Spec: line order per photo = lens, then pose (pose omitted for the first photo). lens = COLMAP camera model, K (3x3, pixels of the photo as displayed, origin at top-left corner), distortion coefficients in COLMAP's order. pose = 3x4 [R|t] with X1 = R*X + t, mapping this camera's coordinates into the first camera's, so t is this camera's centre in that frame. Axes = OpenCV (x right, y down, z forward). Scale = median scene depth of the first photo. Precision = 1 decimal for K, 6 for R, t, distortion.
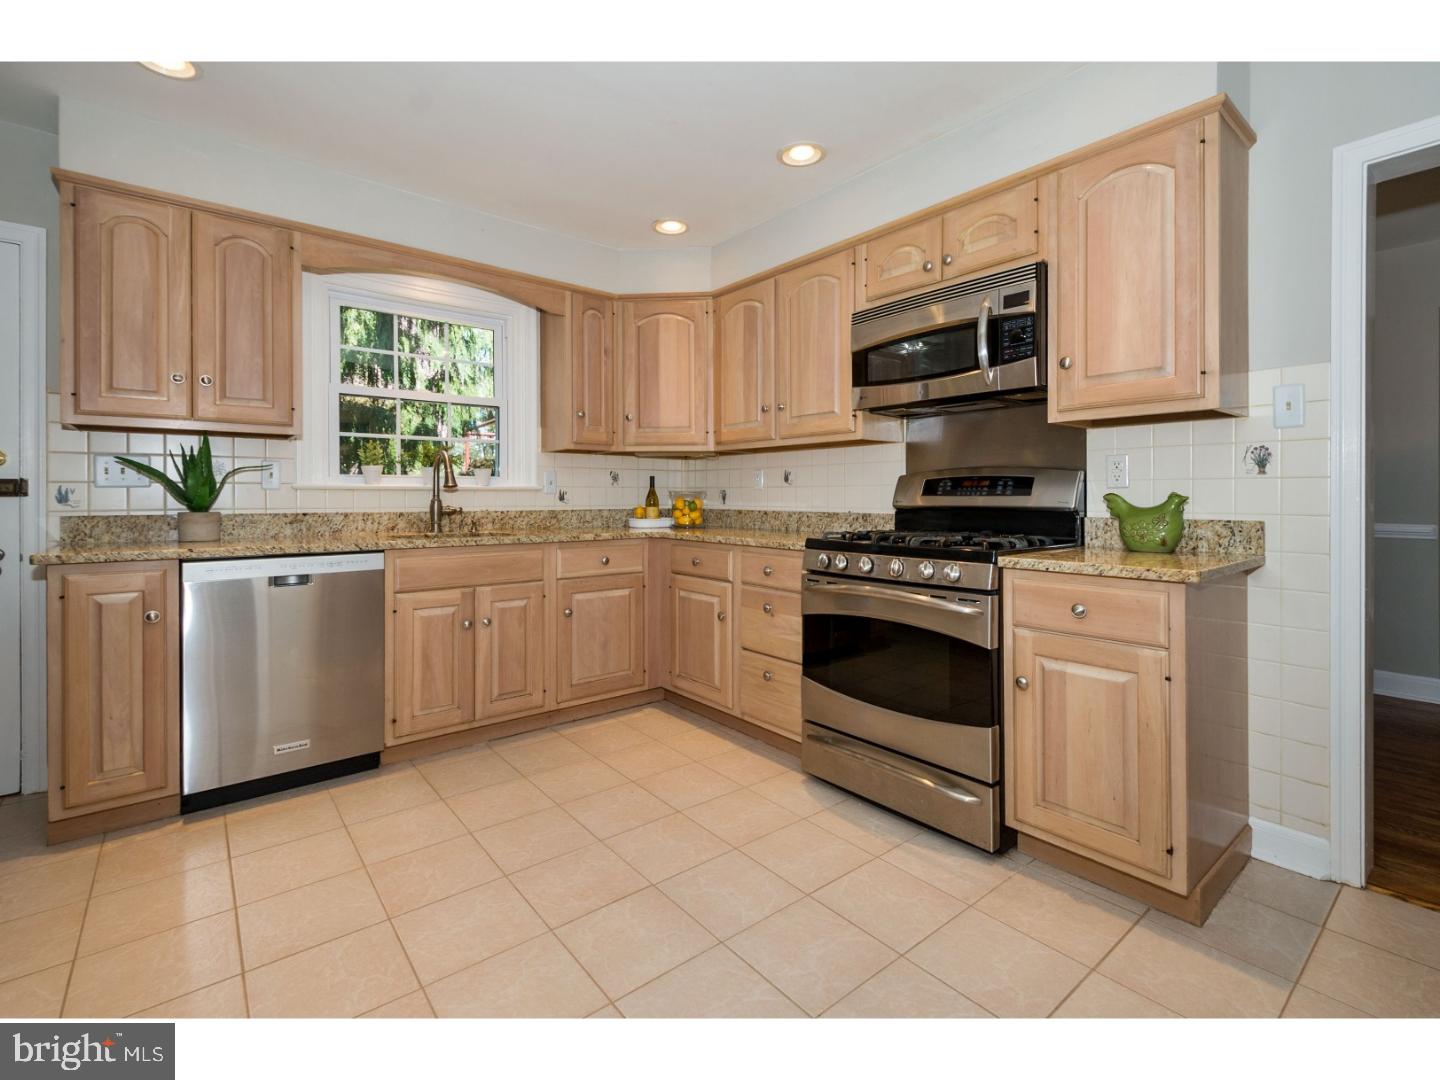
lens RADIAL K [[660.6, 0, 721.7], [0, 660.6, 497.1], [0, 0, 1]] dist [0.001107, -0.000207]
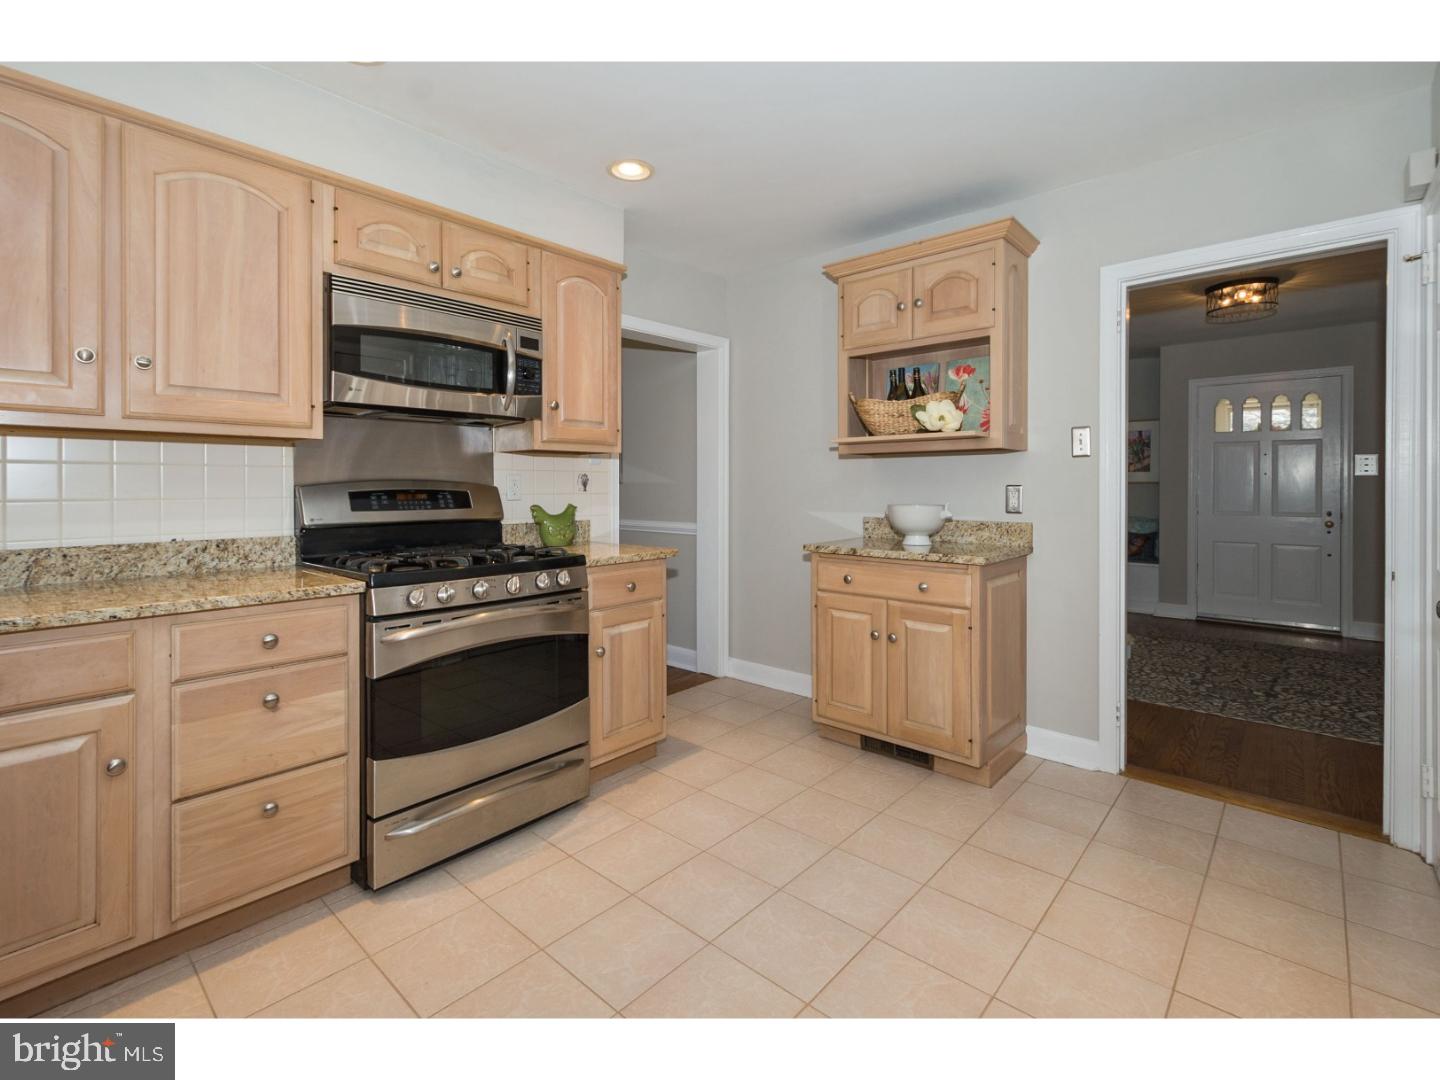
lens RADIAL K [[660.6, 0, 728.6], [0, 660.6, 484.5], [0, 0, 1]] dist [0.001107, -0.000207]
pose [[-0.170609, 0.002998, 0.985334, -0.765844], [0.000181, 0.999995, -0.003012, -0.041699], [-0.985339, -0.000335, -0.170609, 0.837862]]
